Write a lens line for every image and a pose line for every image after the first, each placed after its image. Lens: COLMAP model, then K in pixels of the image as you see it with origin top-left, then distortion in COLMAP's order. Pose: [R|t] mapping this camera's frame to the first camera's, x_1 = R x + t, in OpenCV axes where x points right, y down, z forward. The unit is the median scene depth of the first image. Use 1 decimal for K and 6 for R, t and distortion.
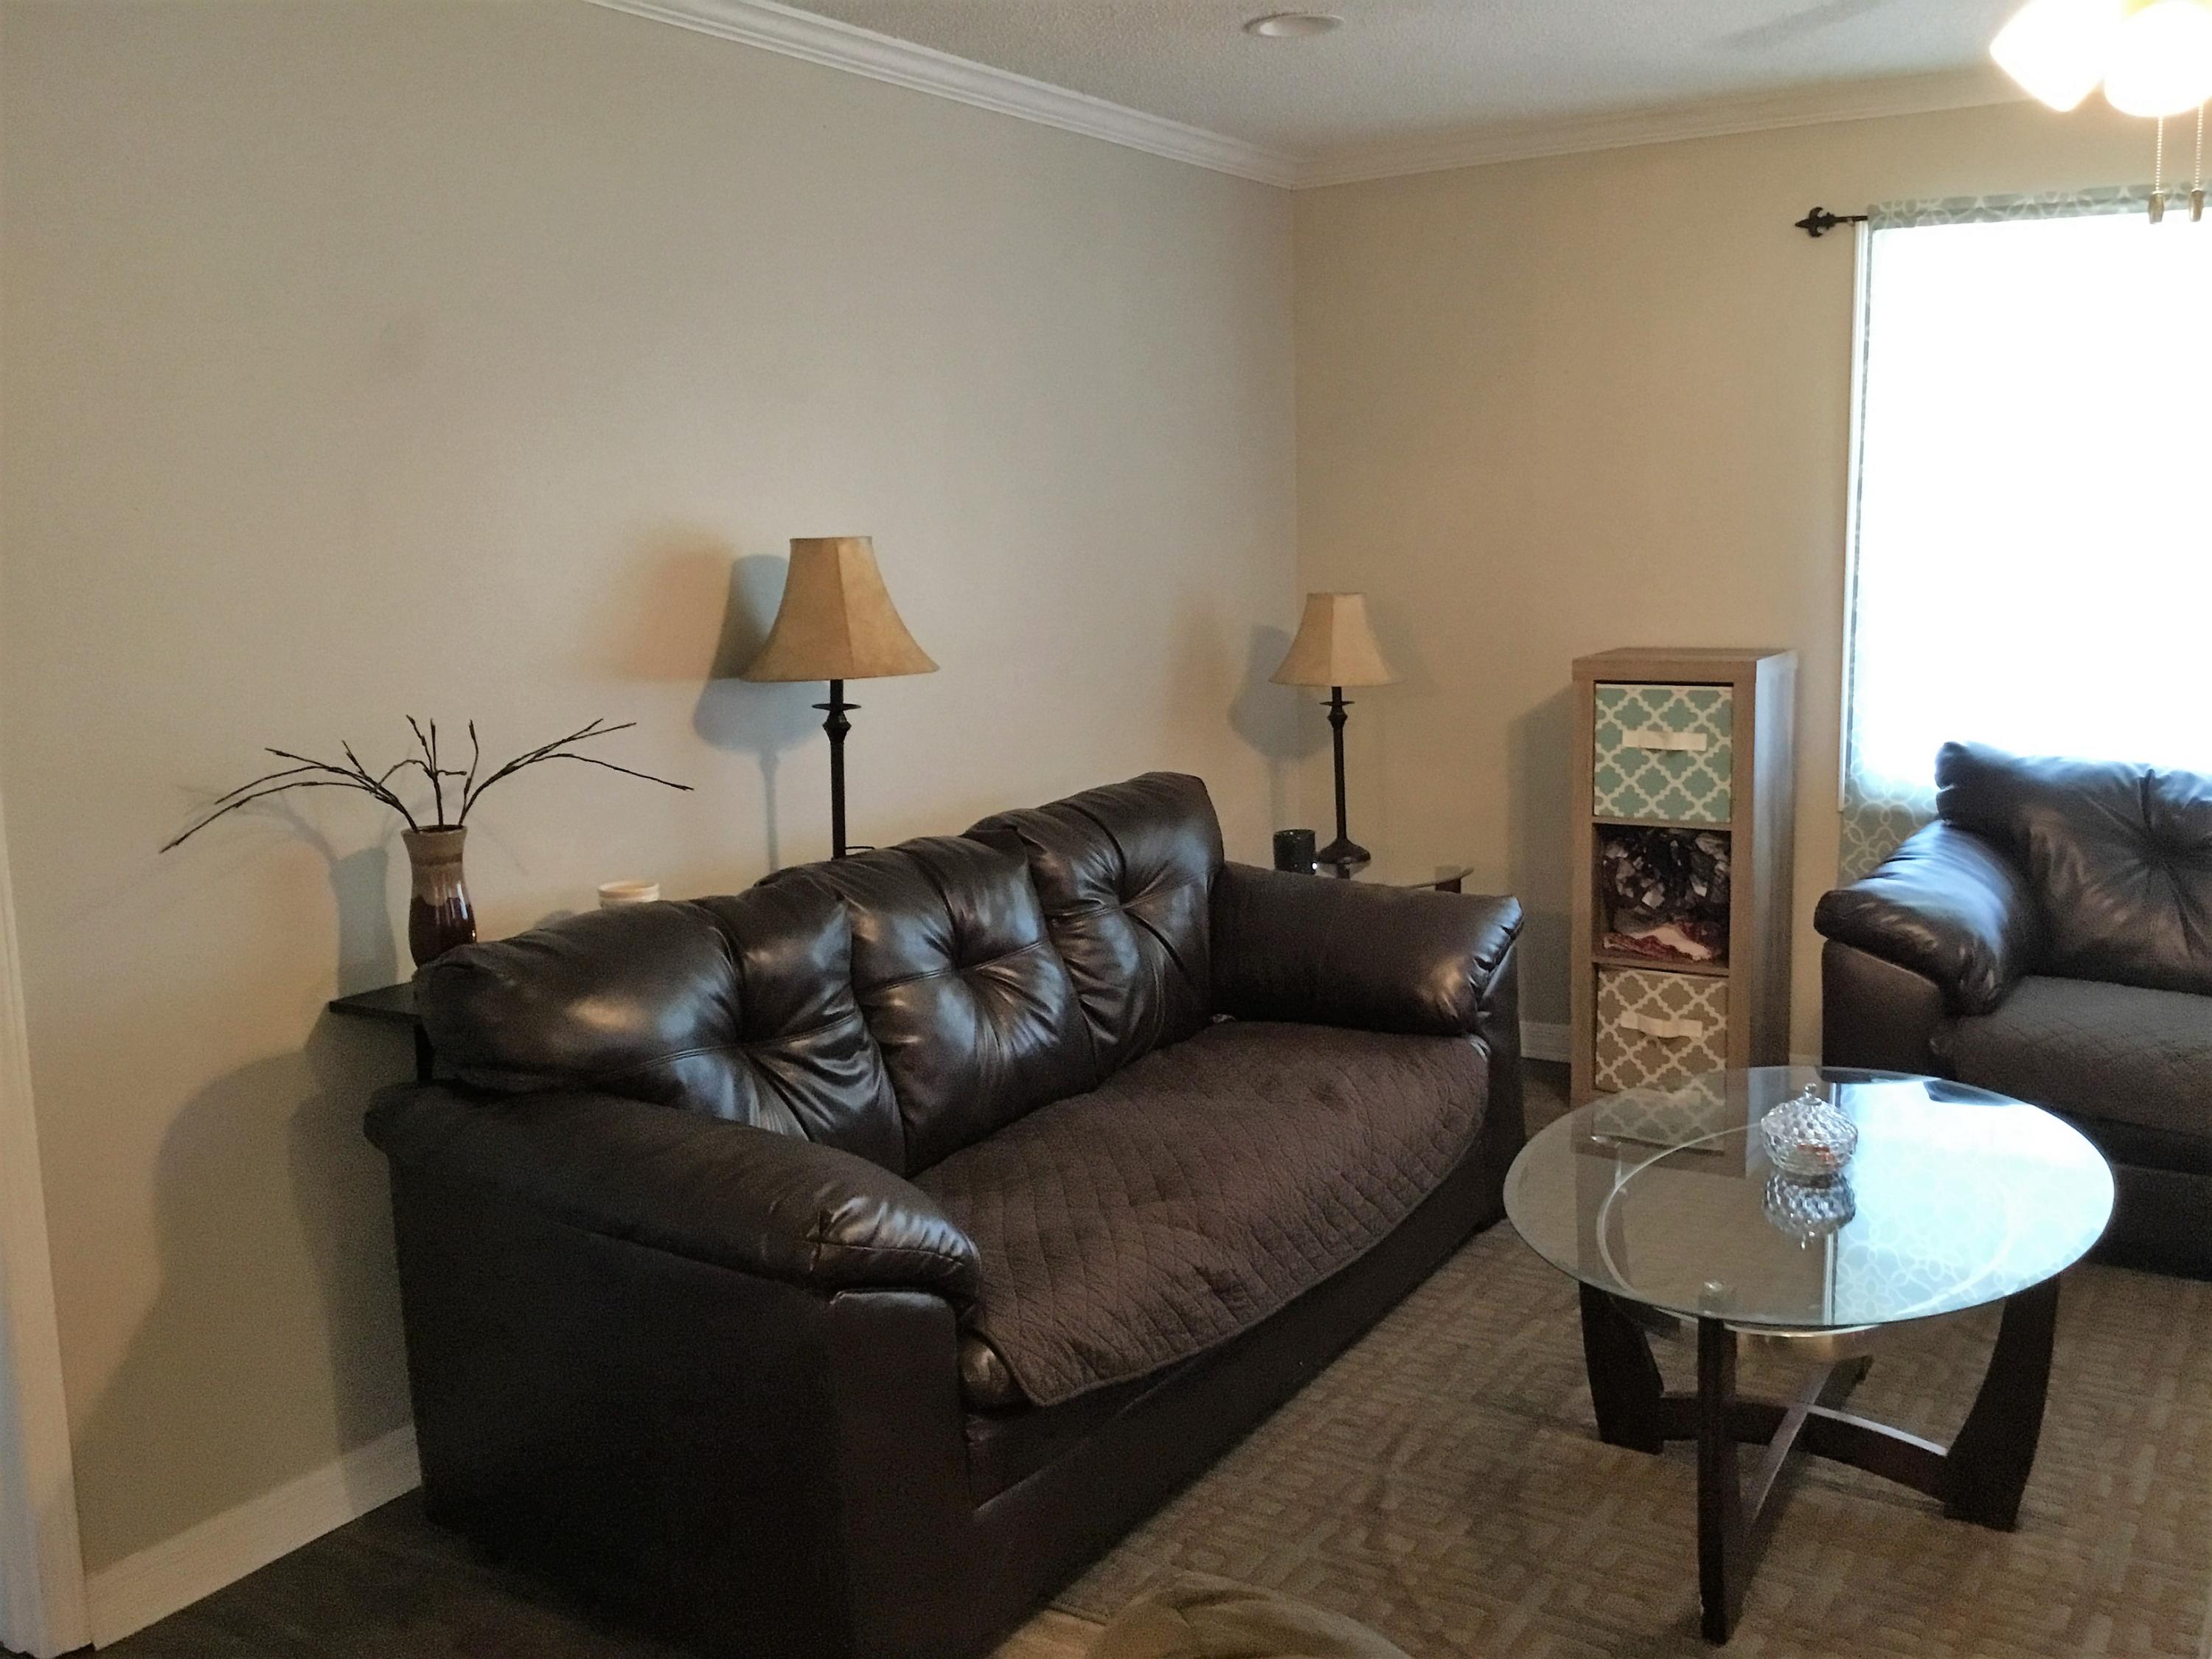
lens RADIAL K [[1979.2, 0, 1109.6], [0, 1979.2, 816.5], [0, 0, 1]] dist [0.127283, -0.229346]
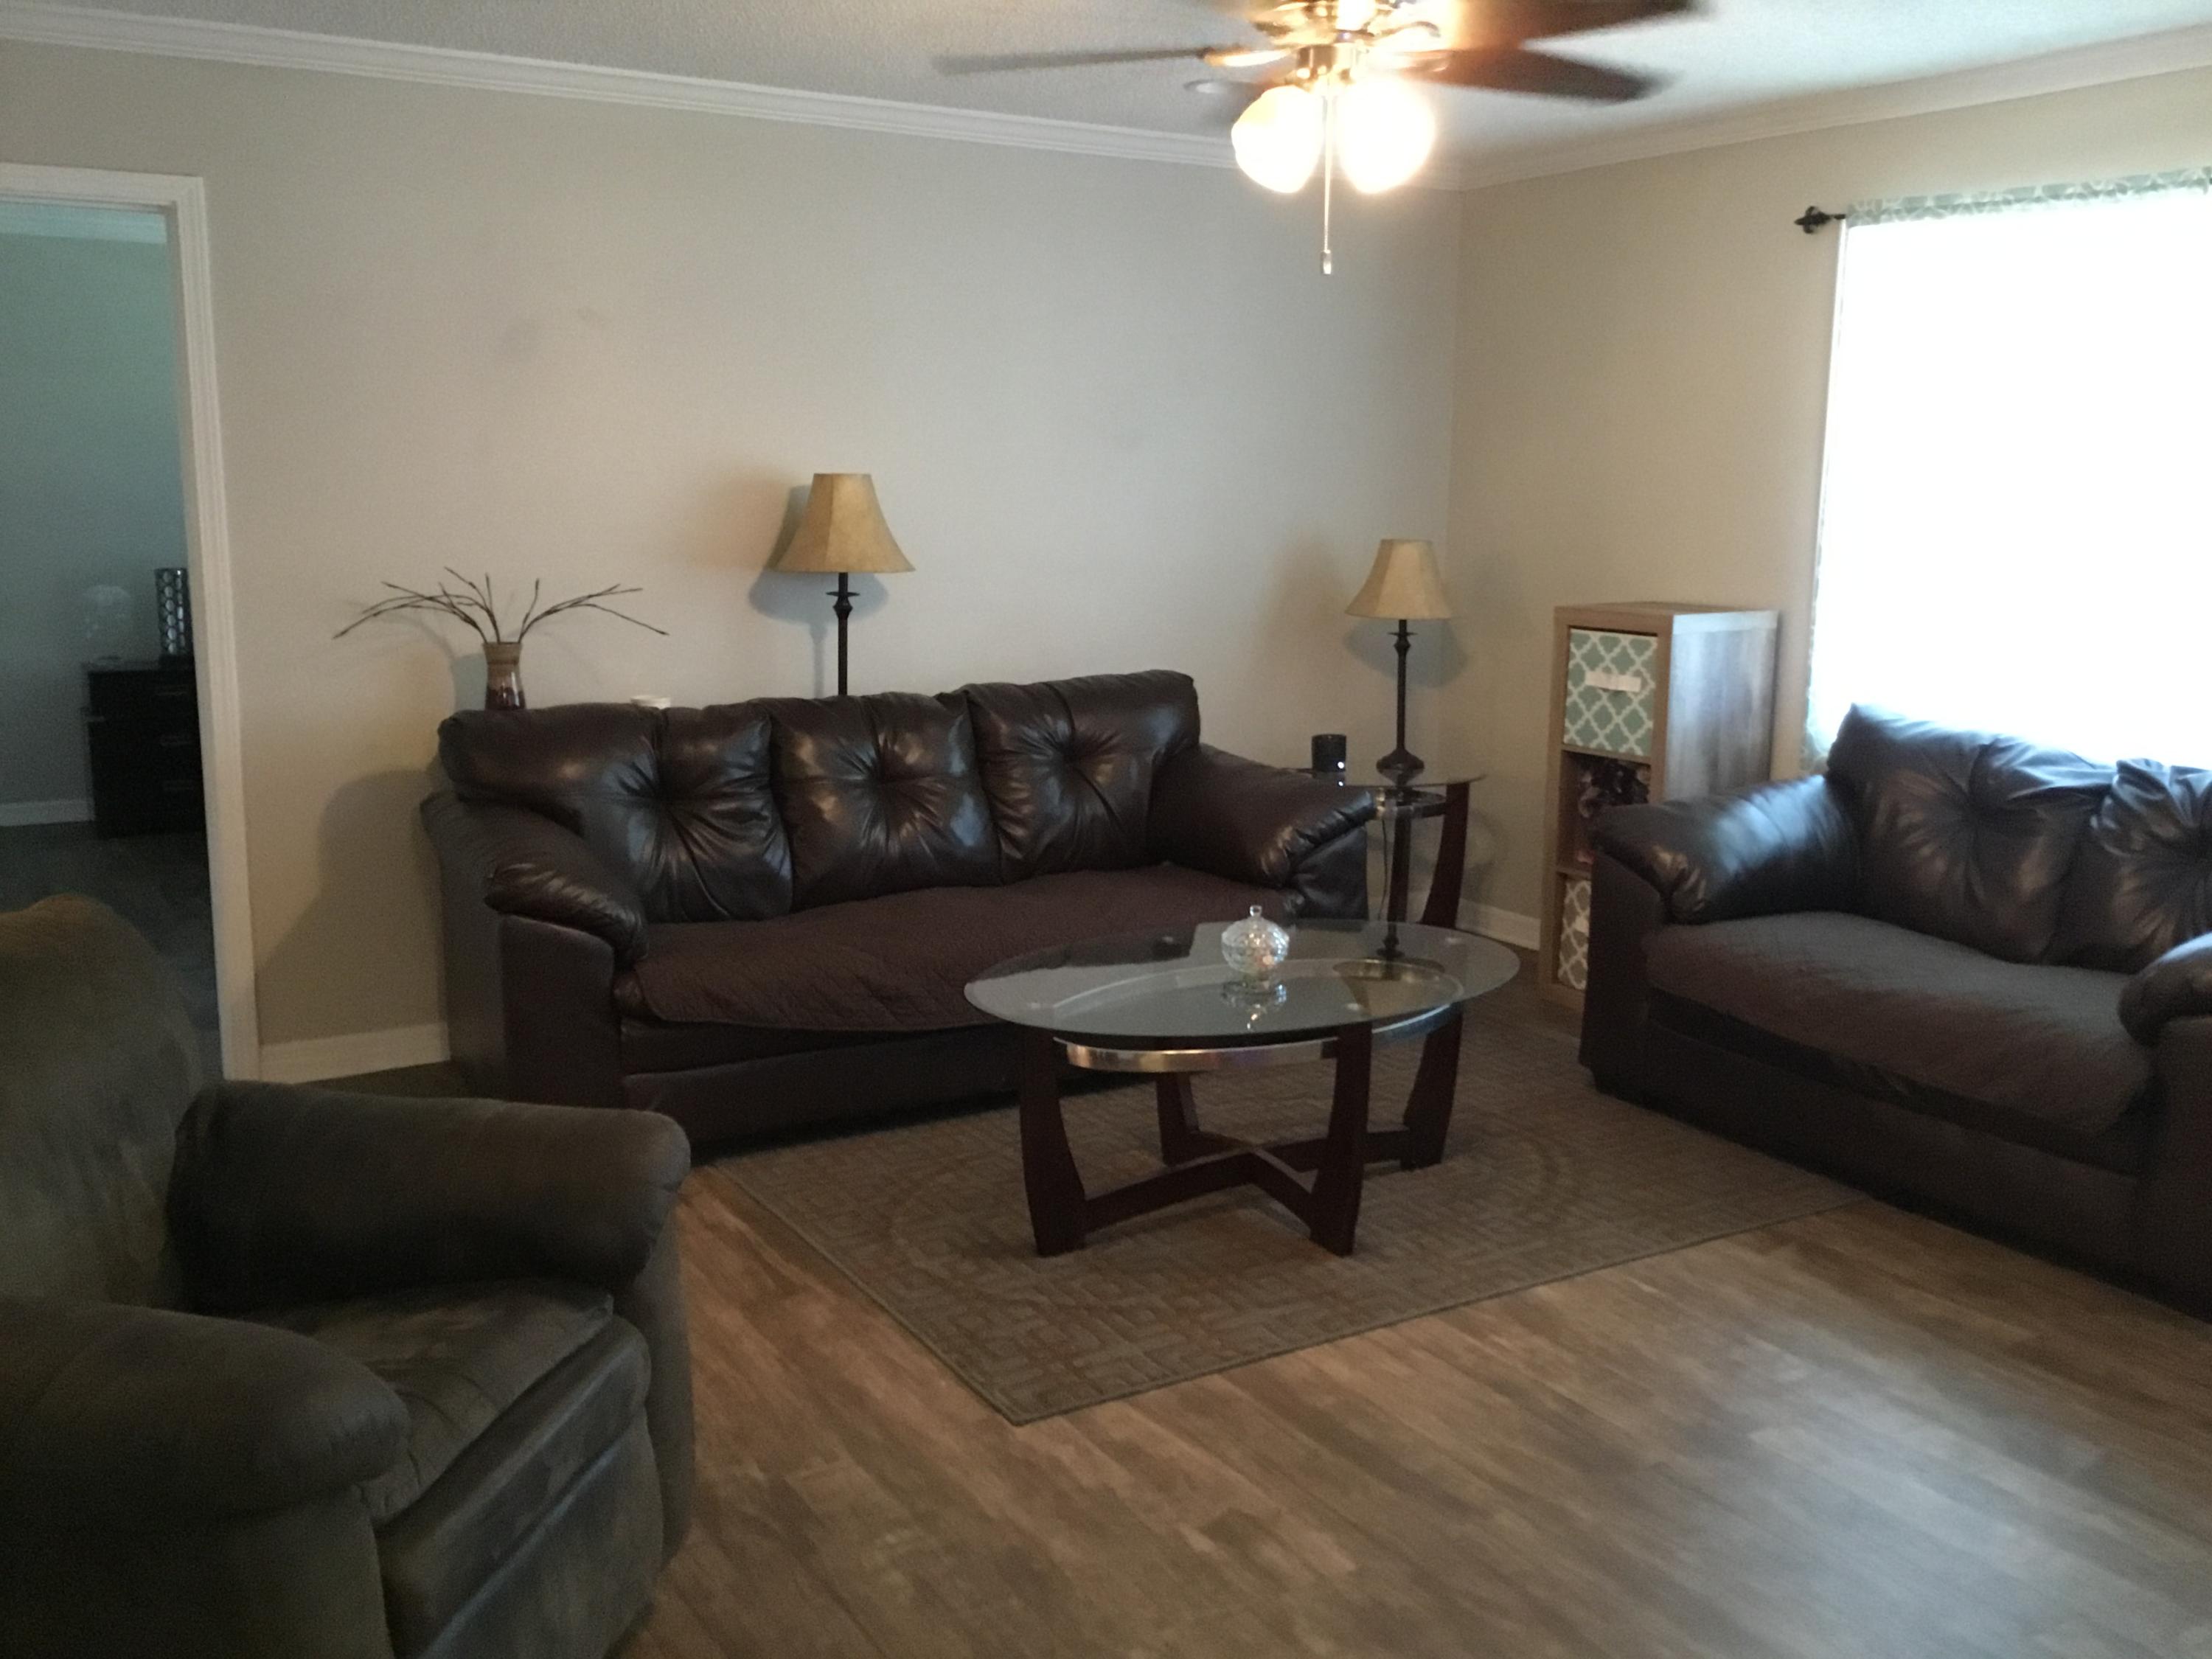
lens RADIAL K [[1979.2, 0, 1109.6], [0, 1979.2, 816.5], [0, 0, 1]] dist [0.127283, -0.229346]
pose [[0.894775, 0.110065, -0.432739, 0.527263], [-0.098984, 0.993924, 0.048129, 0.012392], [0.435407, -0.000231, 0.900234, -0.153374]]
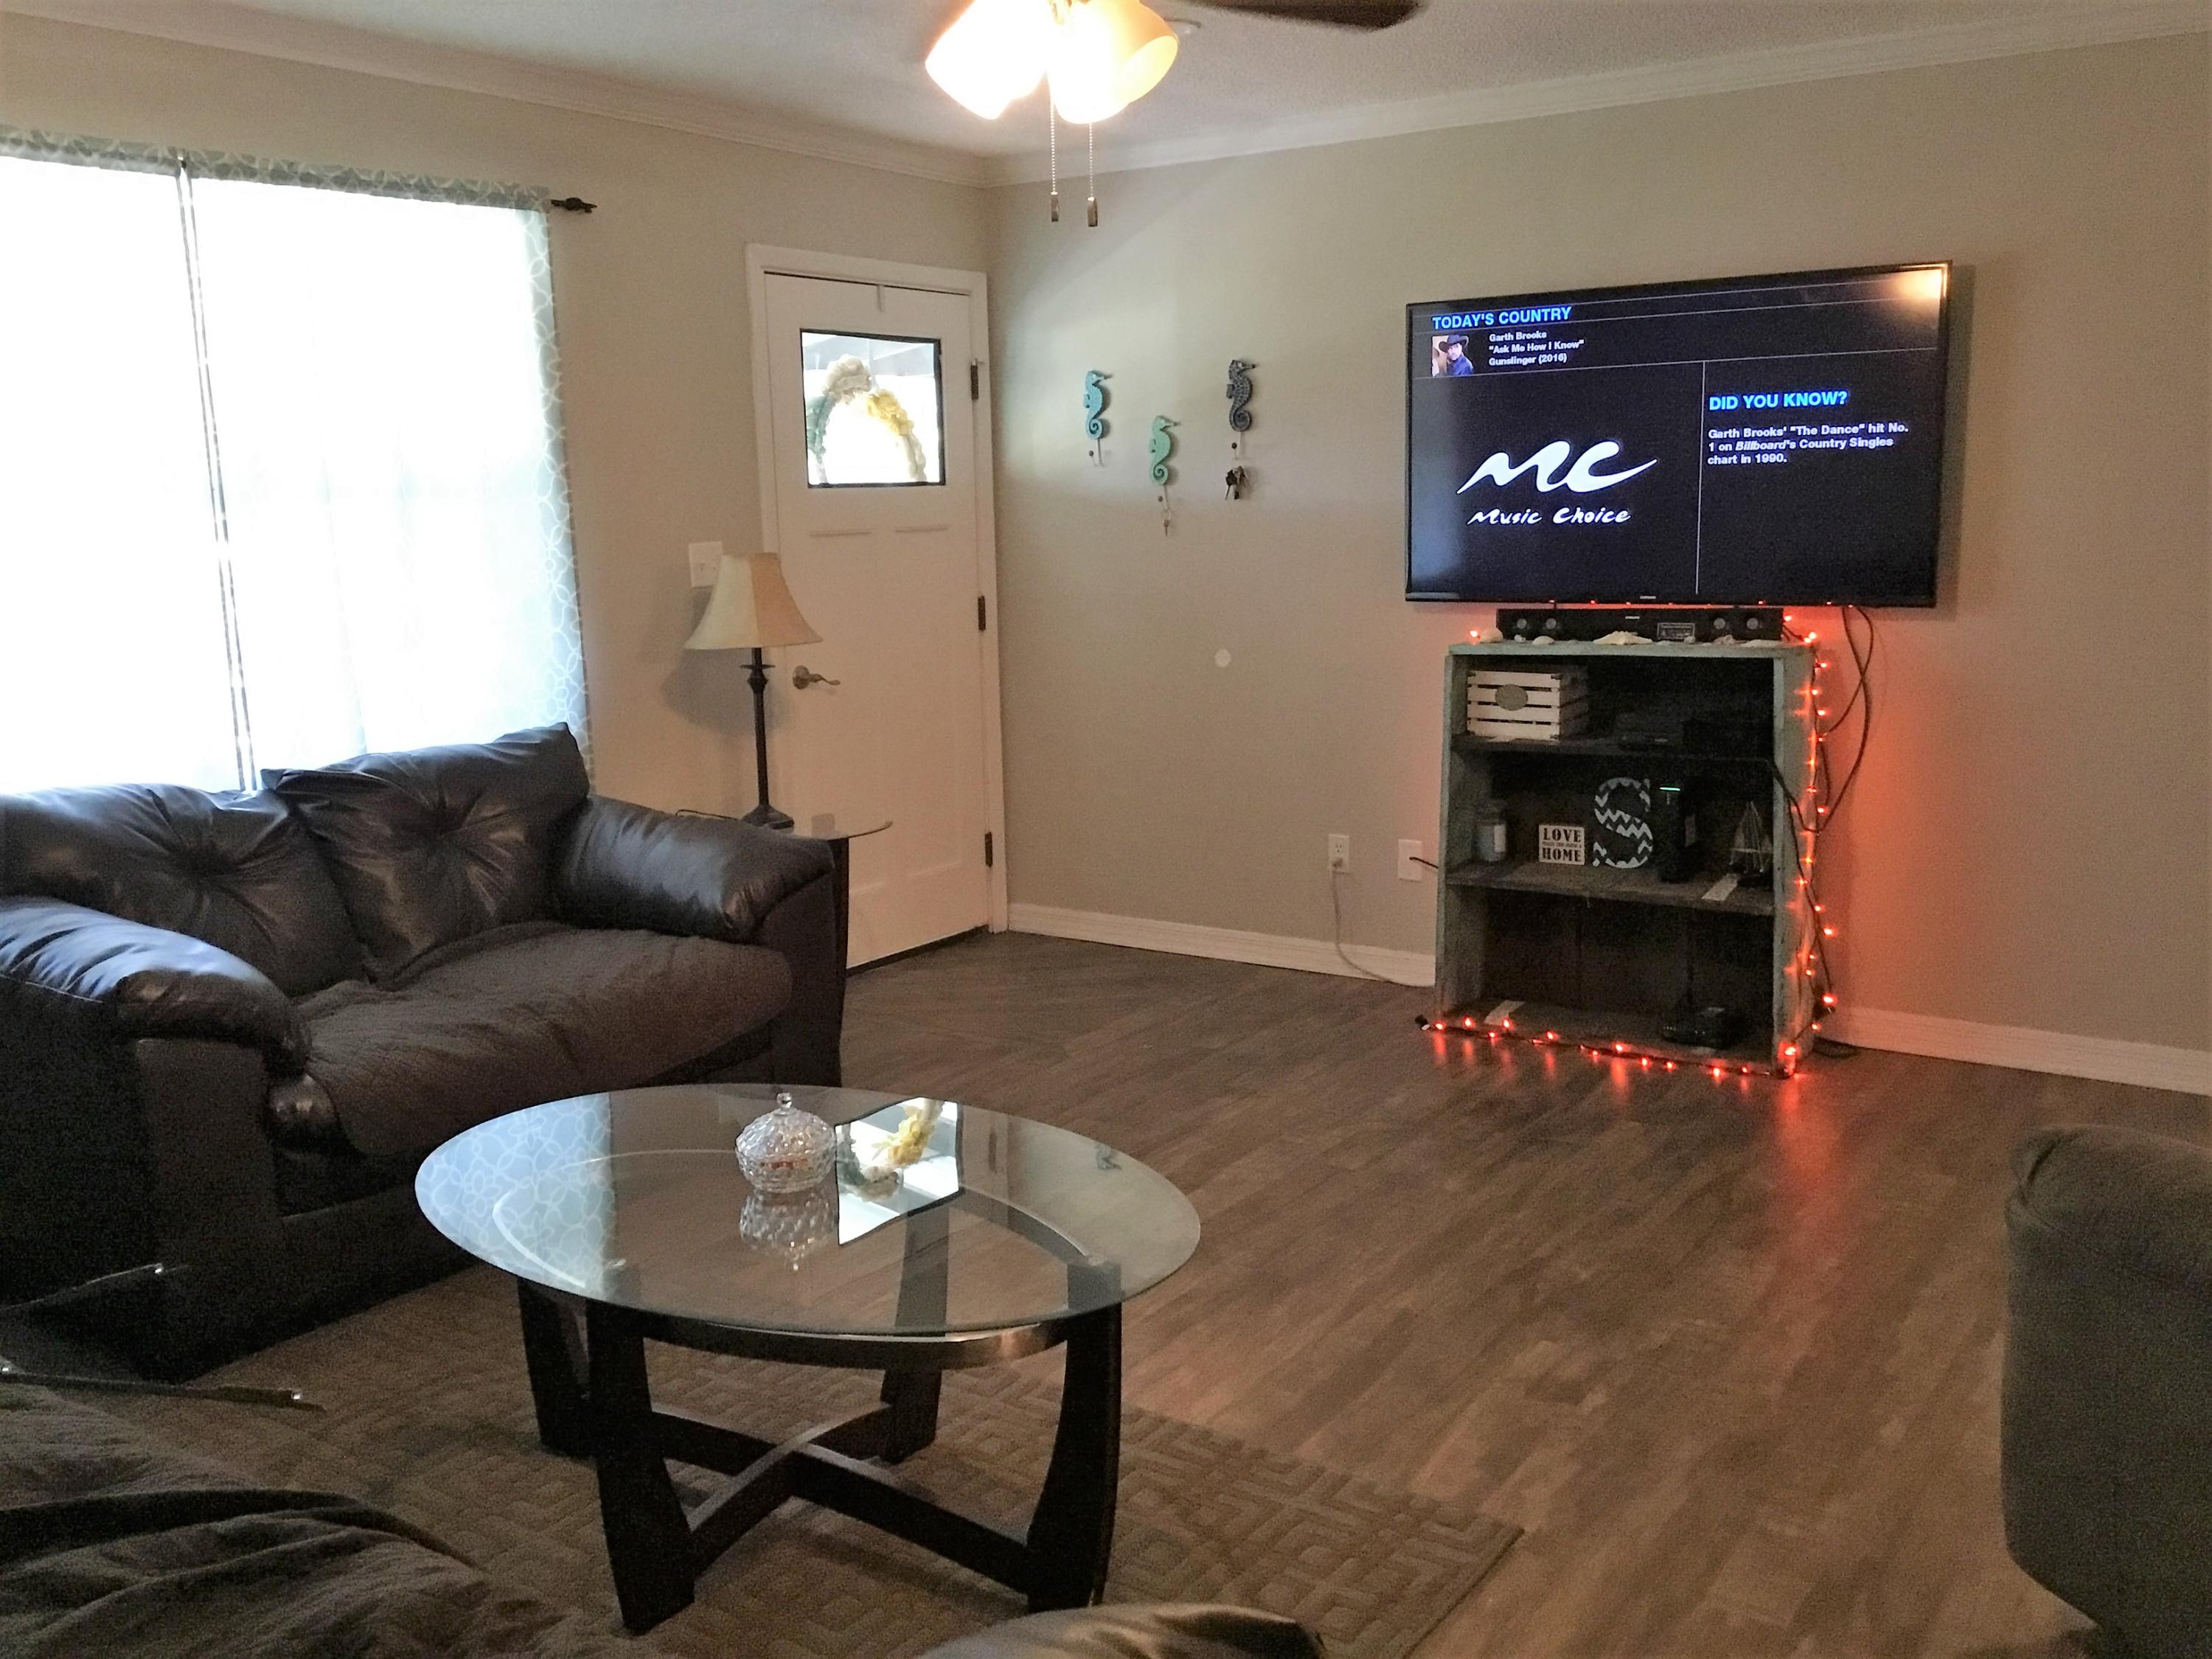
lens RADIAL K [[1979.2, 0, 1109.6], [0, 1979.2, 816.5], [0, 0, 1]] dist [0.127283, -0.229346]
pose [[0.033908, -0.143418, 0.989081, -0.339158], [0.165967, 0.976717, 0.135936, -0.058179], [-0.985548, 0.159545, 0.056921, 0.495352]]
